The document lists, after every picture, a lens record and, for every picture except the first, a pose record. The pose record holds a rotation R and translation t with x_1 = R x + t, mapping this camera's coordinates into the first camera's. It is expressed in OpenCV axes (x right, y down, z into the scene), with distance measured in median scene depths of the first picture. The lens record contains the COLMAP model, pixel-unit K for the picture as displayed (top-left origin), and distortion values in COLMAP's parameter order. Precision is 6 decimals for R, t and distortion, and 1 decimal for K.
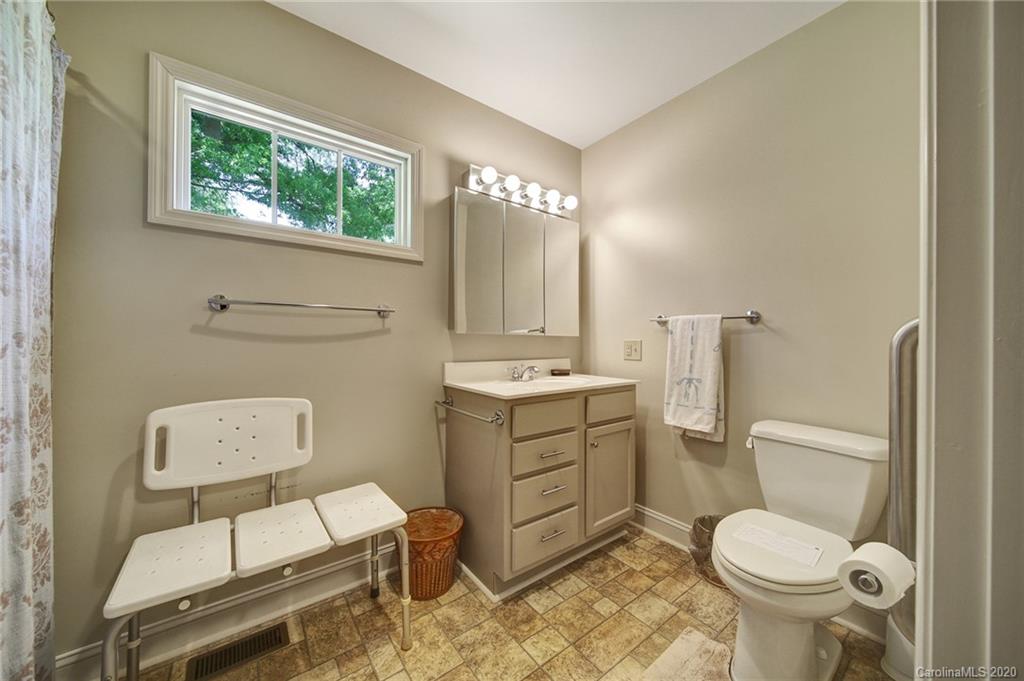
lens RADIAL K [[363.6, 0, 513.6], [0, 363.6, 340.3], [0, 0, 1]] dist [-0.000689, -0.000033]
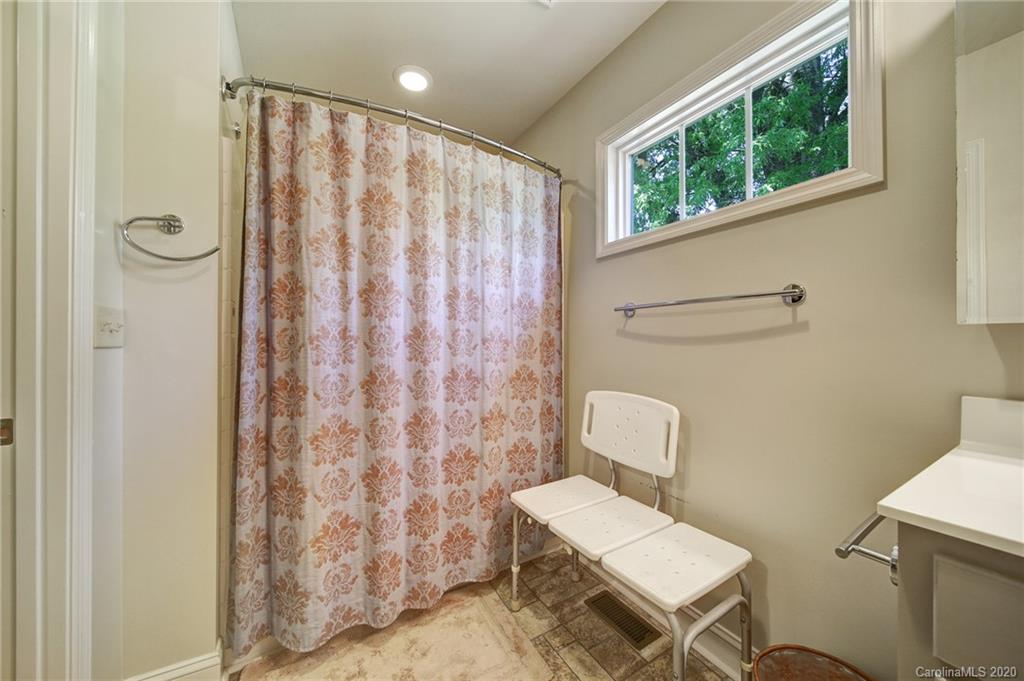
lens RADIAL K [[363.6, 0, 514.3], [0, 363.6, 338.1], [0, 0, 1]] dist [-0.000689, -0.000033]
pose [[-0.118283, -0.008787, -0.992941, 0.392311], [0.001166, 0.999959, -0.008988, -0.001326], [0.992979, -0.002221, -0.118268, 0.755828]]
